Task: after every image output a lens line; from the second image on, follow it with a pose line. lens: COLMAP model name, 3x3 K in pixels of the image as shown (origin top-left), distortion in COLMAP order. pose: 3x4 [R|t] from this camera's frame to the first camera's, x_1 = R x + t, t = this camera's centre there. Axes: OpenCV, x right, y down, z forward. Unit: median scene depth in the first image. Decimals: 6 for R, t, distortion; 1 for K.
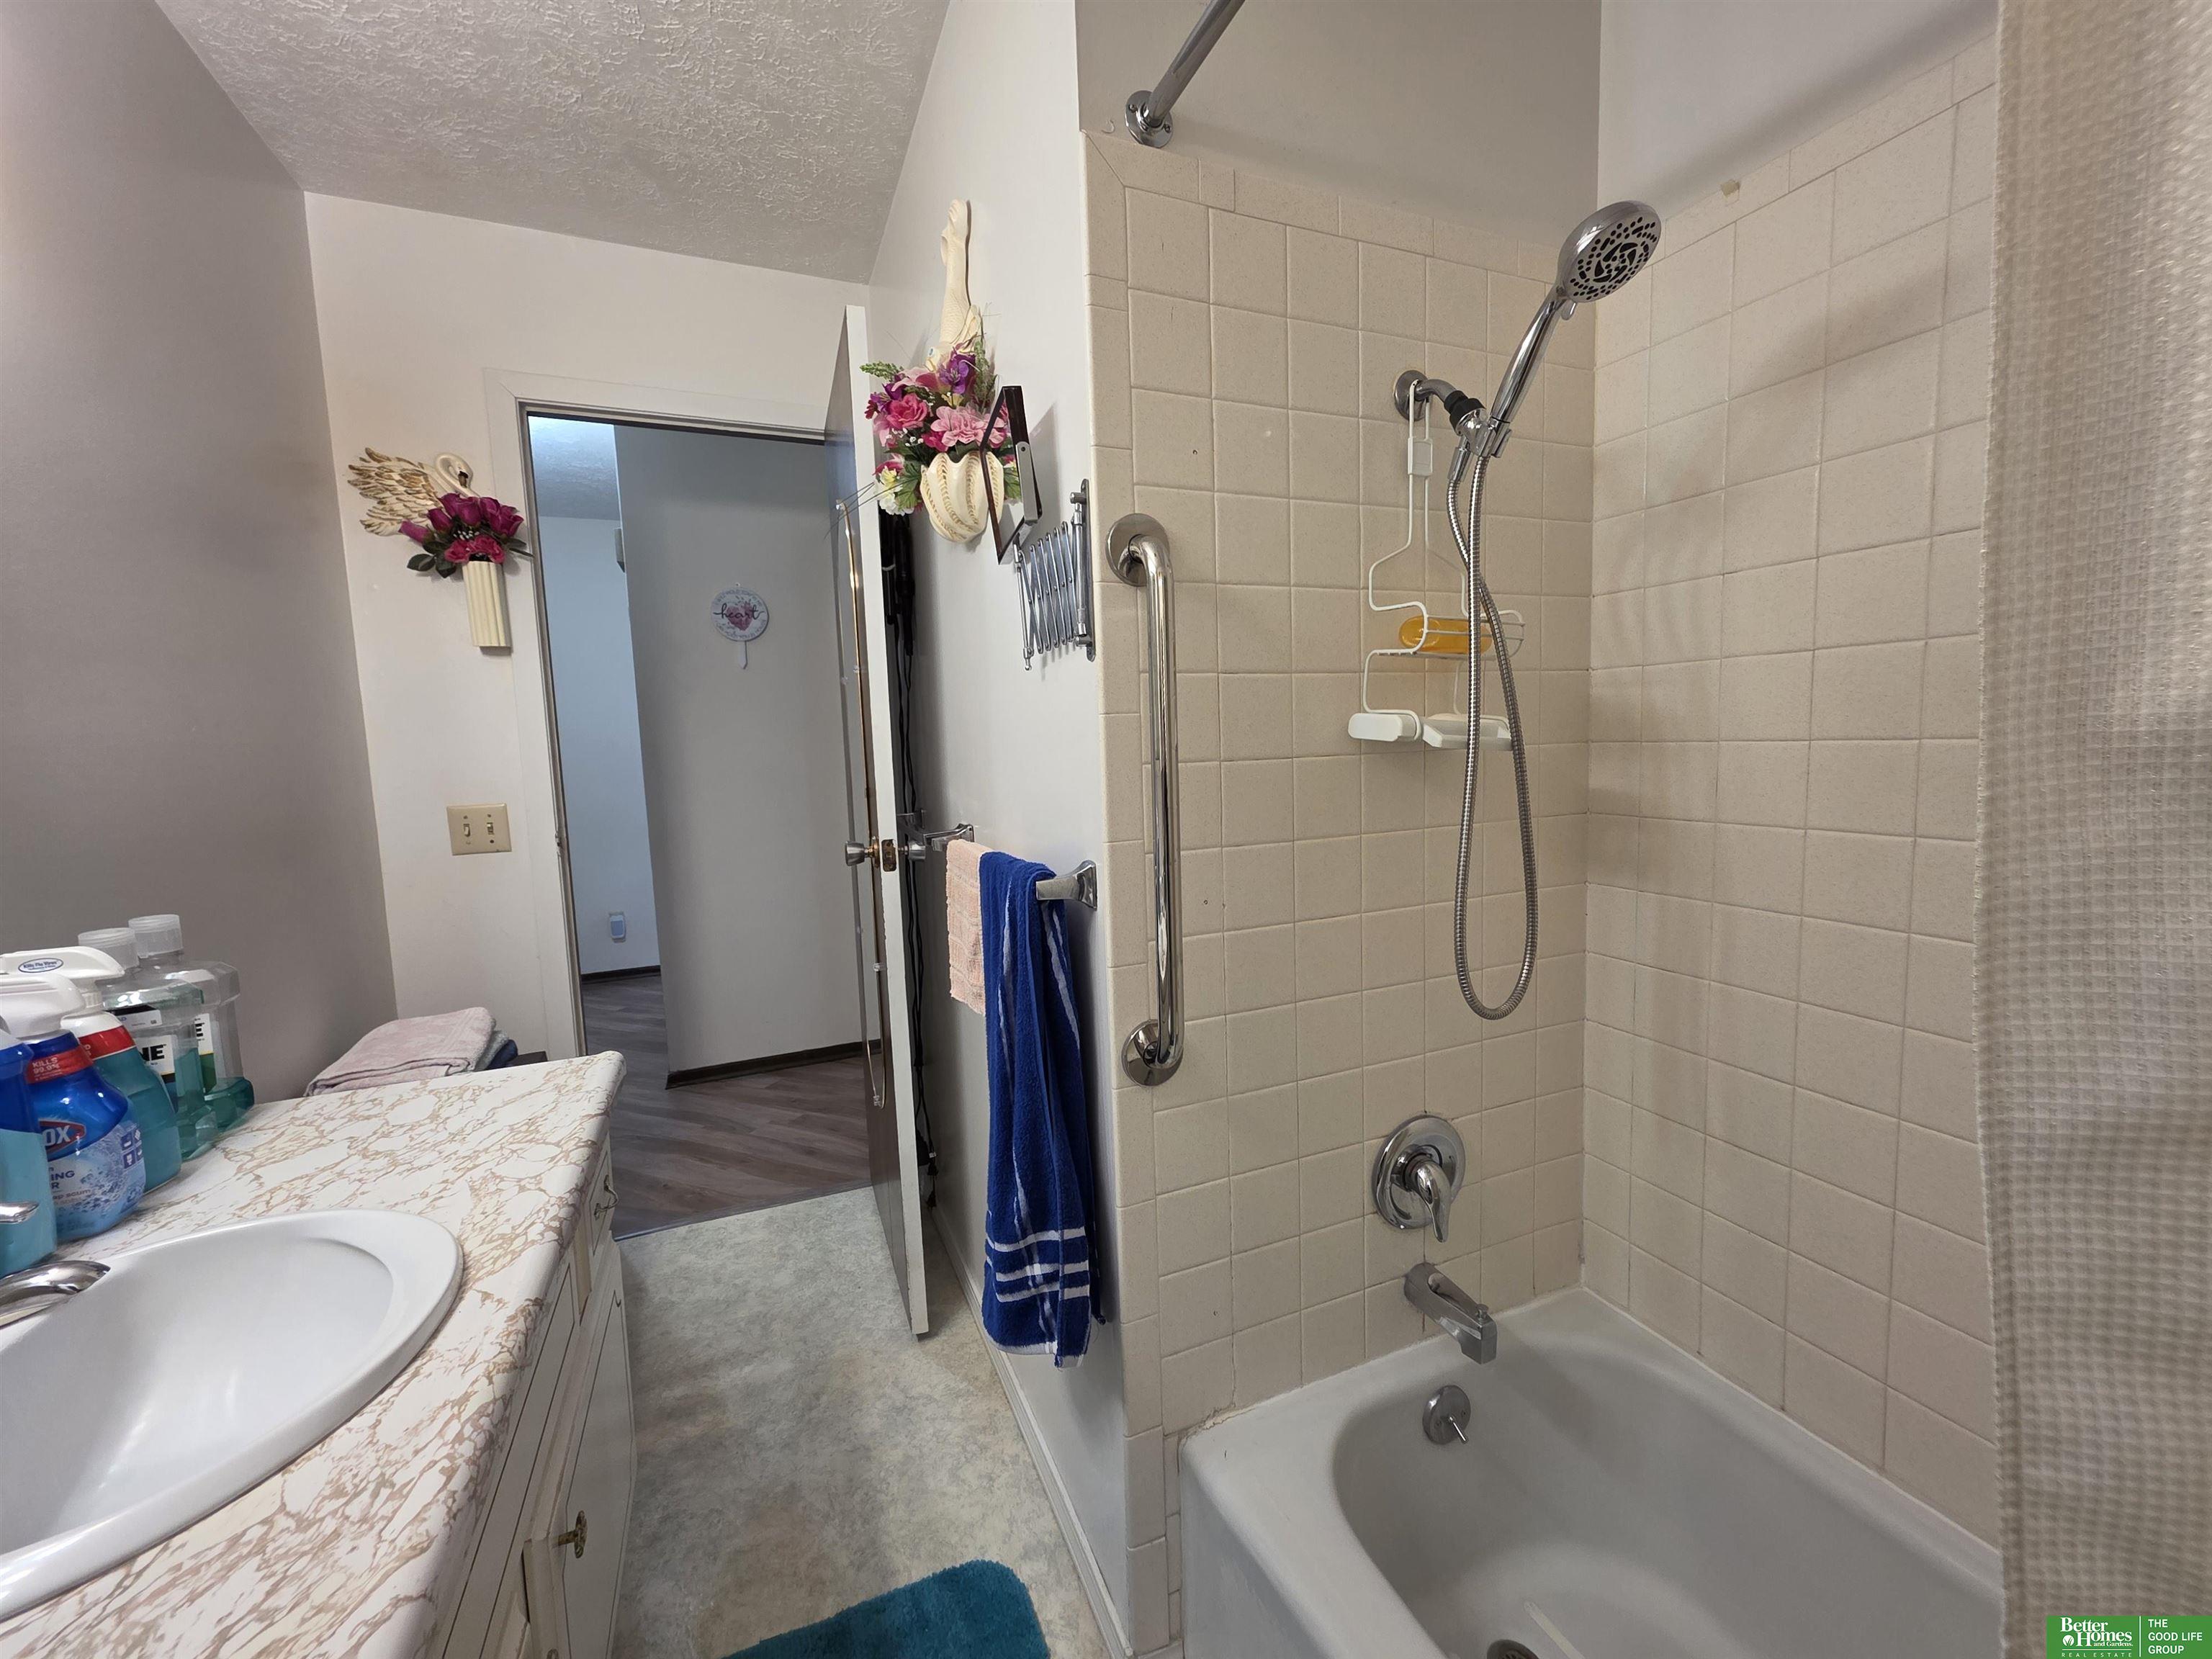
lens RADIAL K [[877.1, 0, 1107.8], [0, 877.1, 817.4], [0, 0, 1]] dist [0.003738, -0.001057]
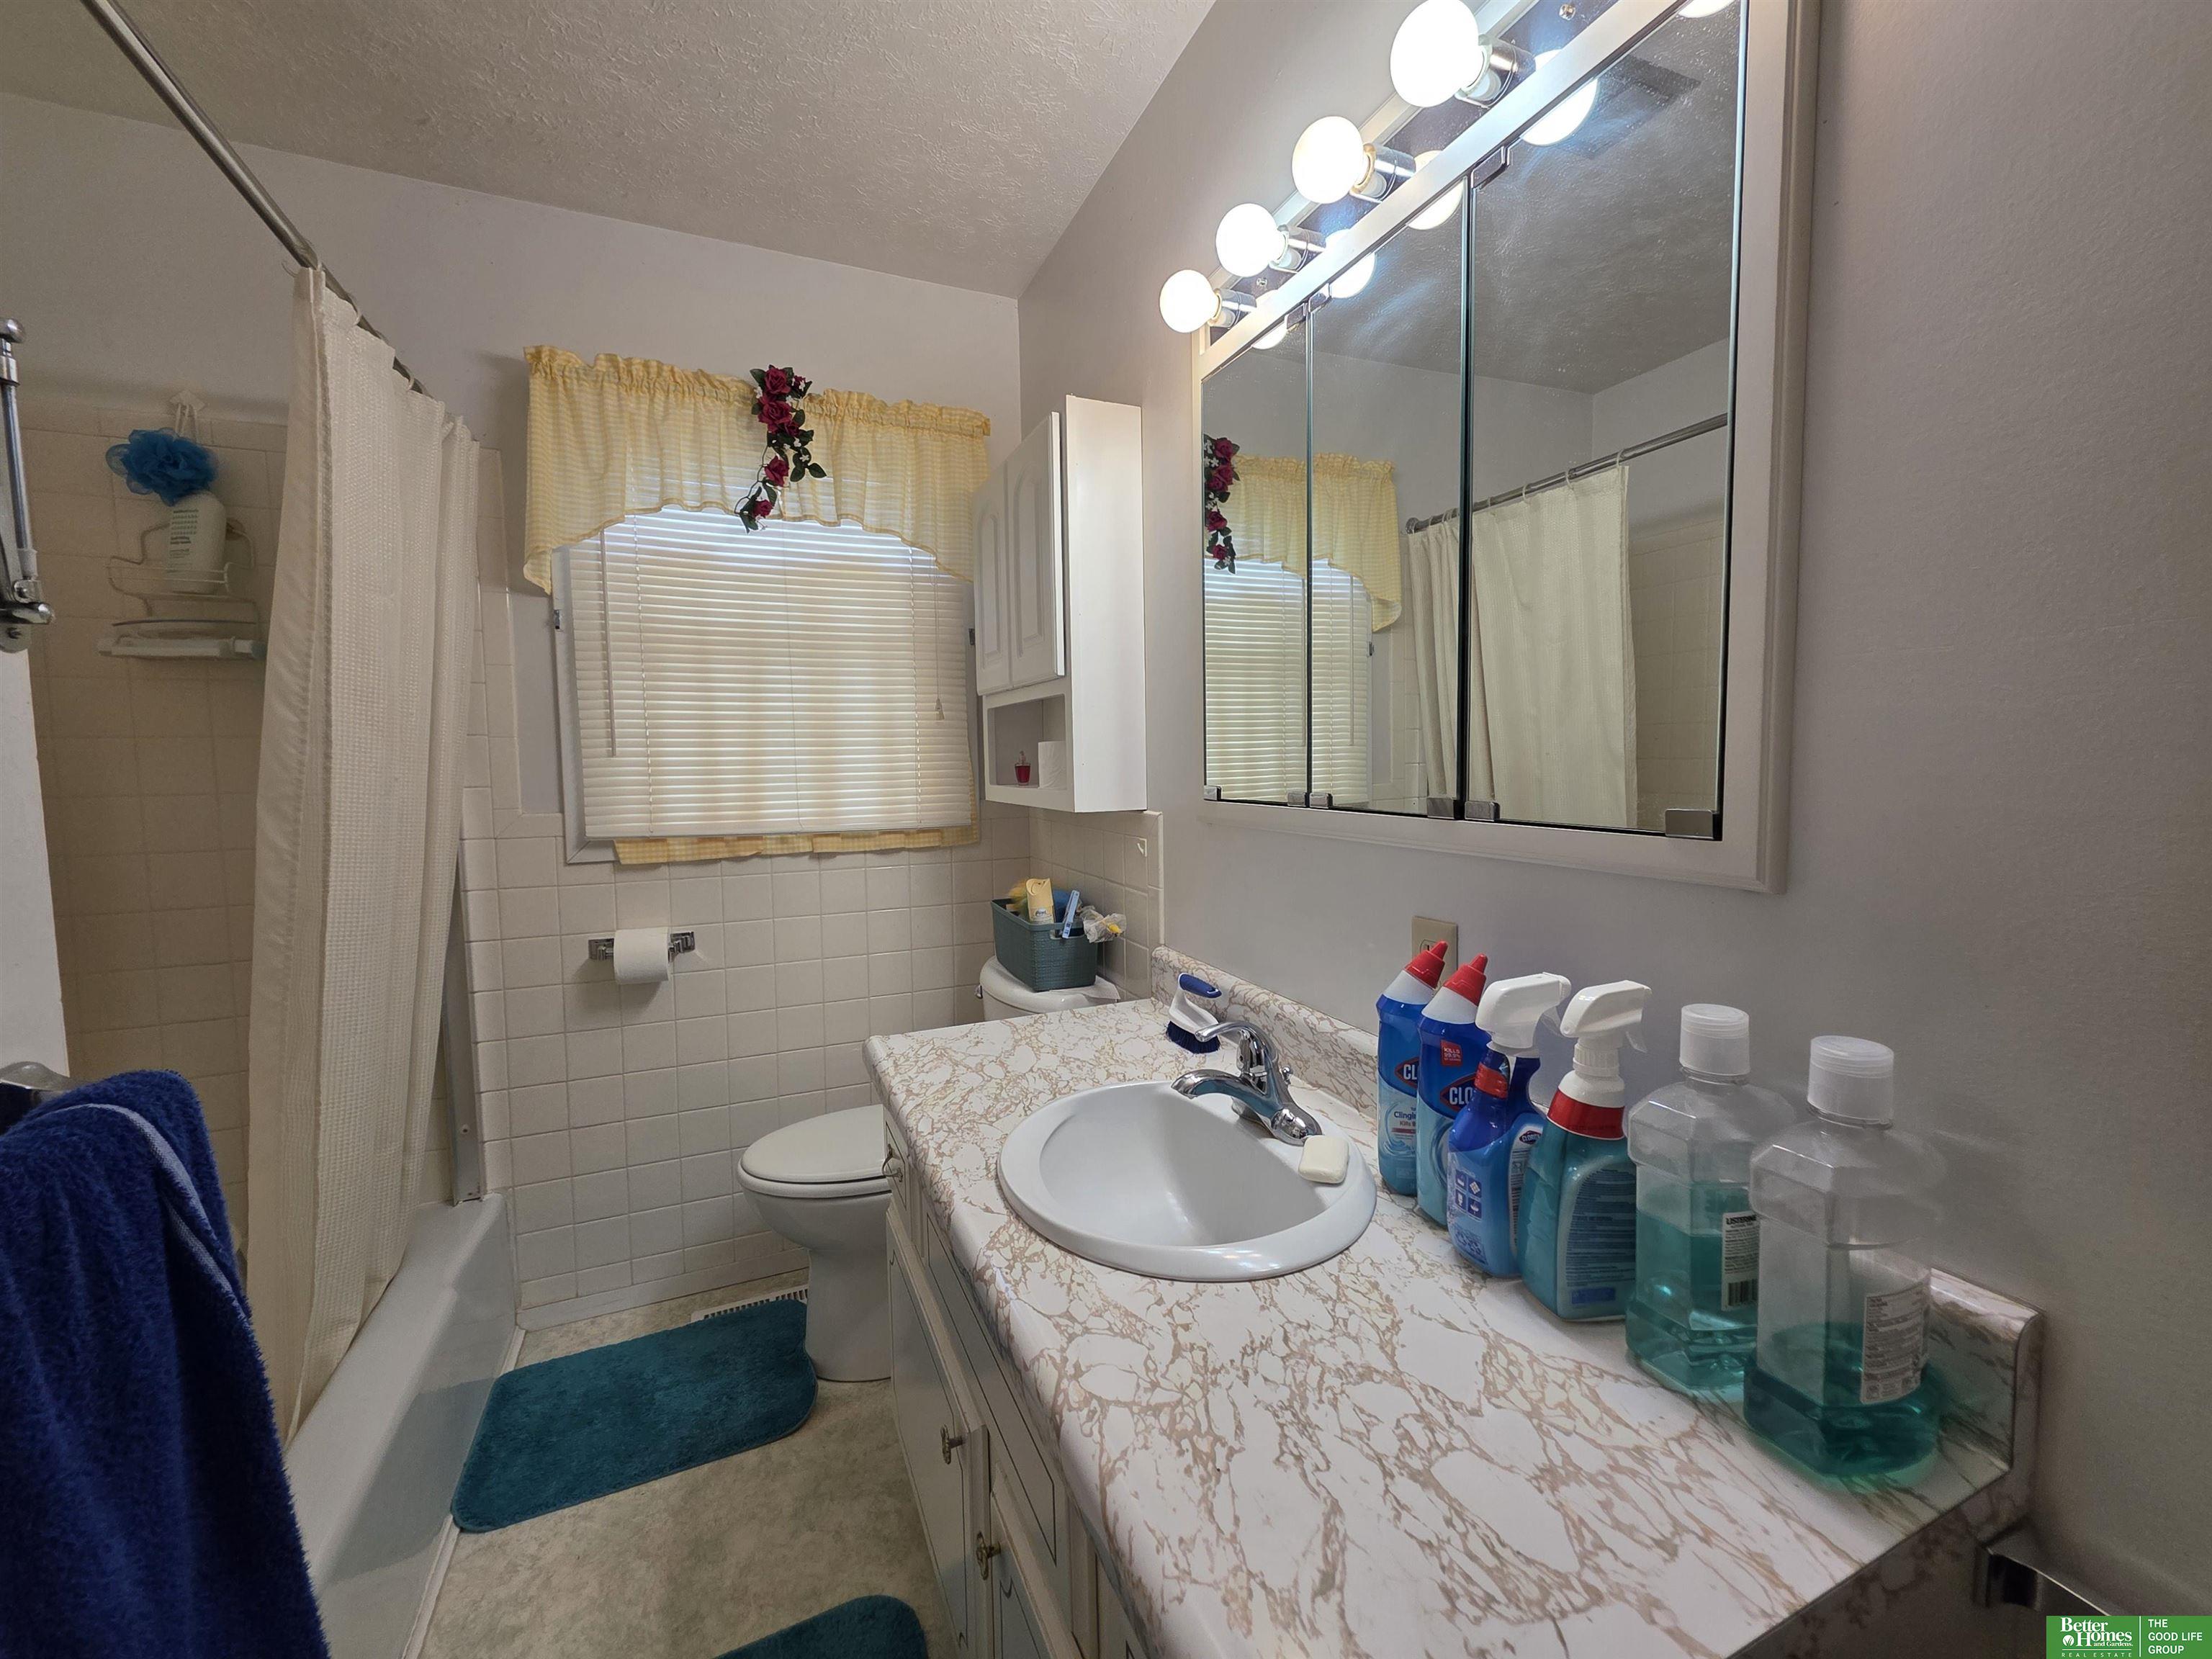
lens RADIAL K [[877.1, 0, 1104.3], [0, 877.1, 812.0], [0, 0, 1]] dist [0.003738, -0.001057]
pose [[-0.999189, 0.037476, -0.014699, -0.630932], [0.034679, 0.986760, 0.158439, -0.131500], [0.020442, 0.157801, -0.987259, 1.530451]]
